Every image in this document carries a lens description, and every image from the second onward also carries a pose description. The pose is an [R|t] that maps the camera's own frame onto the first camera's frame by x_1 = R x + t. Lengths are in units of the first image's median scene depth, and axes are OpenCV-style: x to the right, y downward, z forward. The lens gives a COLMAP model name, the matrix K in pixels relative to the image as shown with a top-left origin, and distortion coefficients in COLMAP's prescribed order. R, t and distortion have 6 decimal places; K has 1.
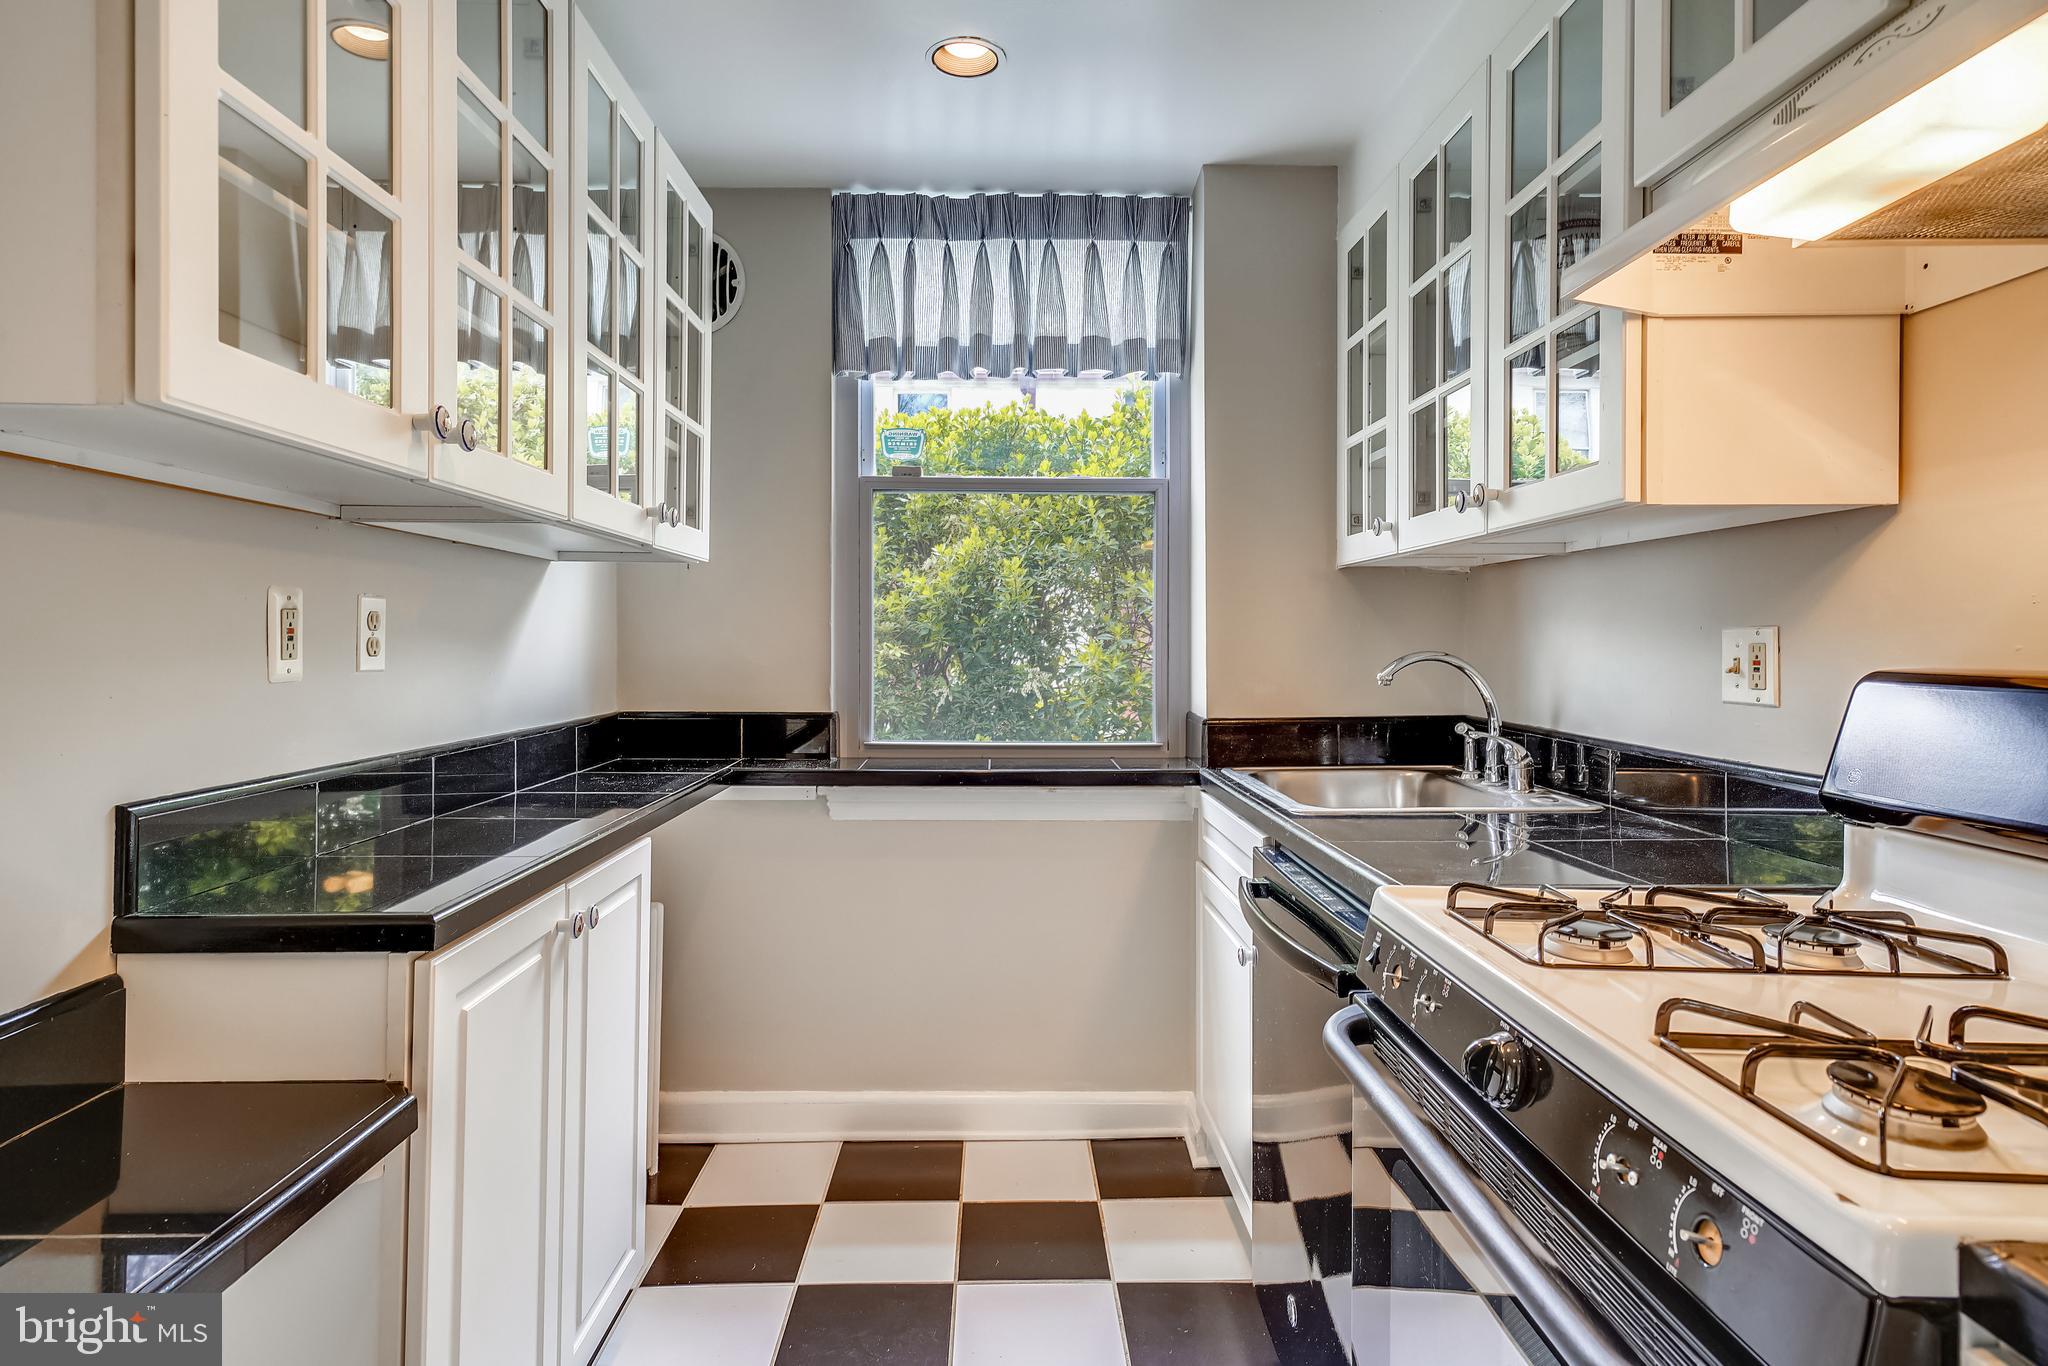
lens RADIAL K [[954.5, 0, 1019.0], [0, 954.5, 641.0], [0, 0, 1]] dist [0.017657, -0.004477]
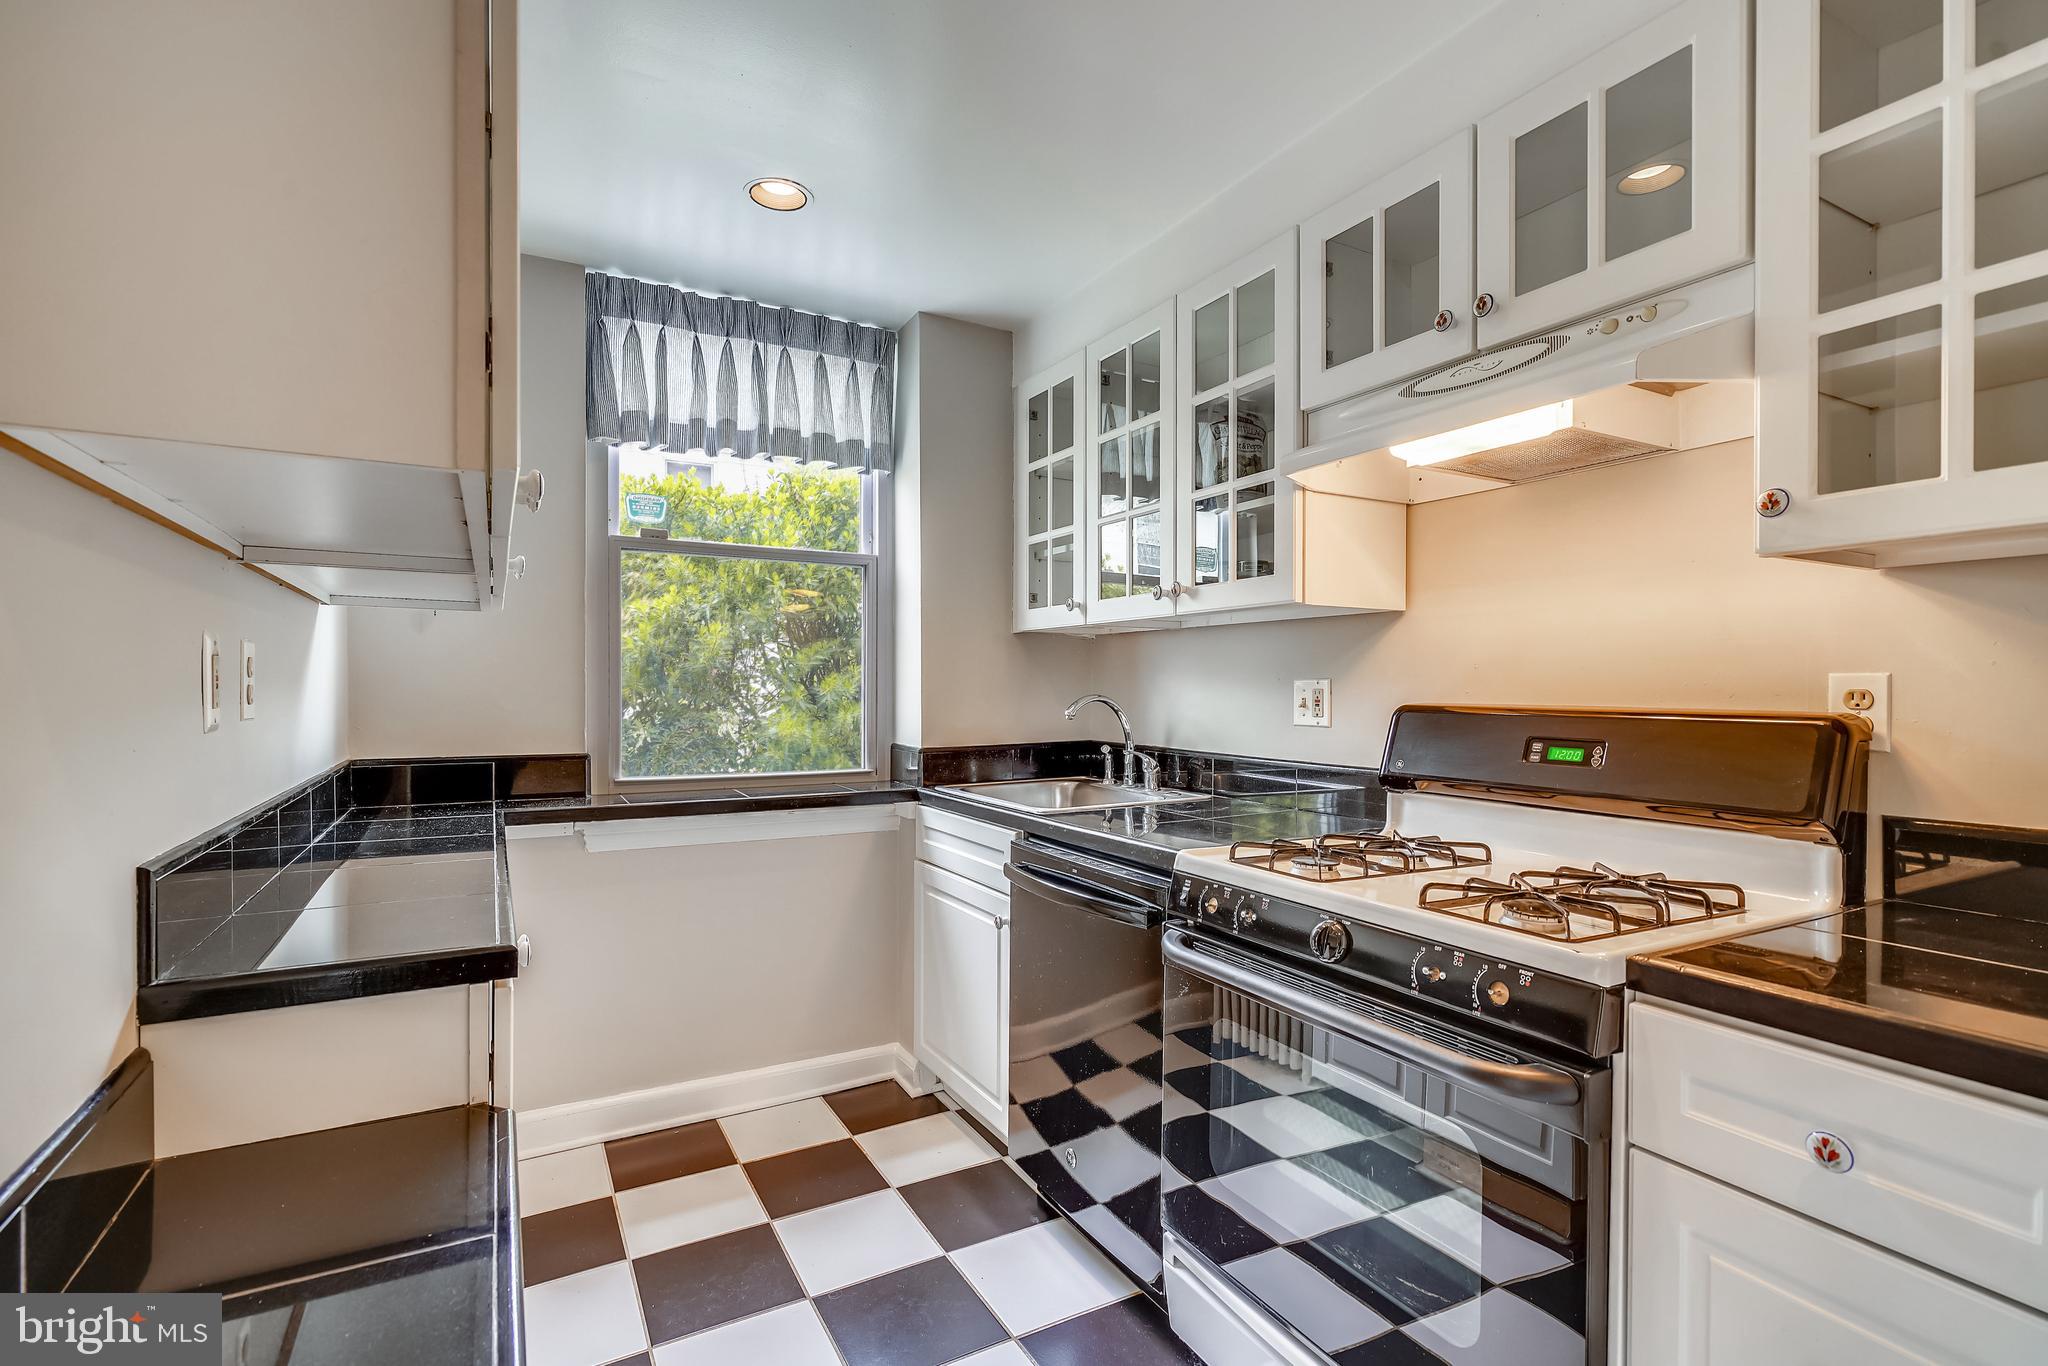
lens RADIAL K [[835.3, 0, 921.0], [0, 835.3, 700.5], [0, 0, 1]] dist [-0.019011, 0.000224]
pose [[0.909804, -0.006020, 0.414996, -0.272539], [-0.000731, 0.999870, 0.016107, -0.000367], [-0.415039, -0.014958, 0.909681, -0.008852]]
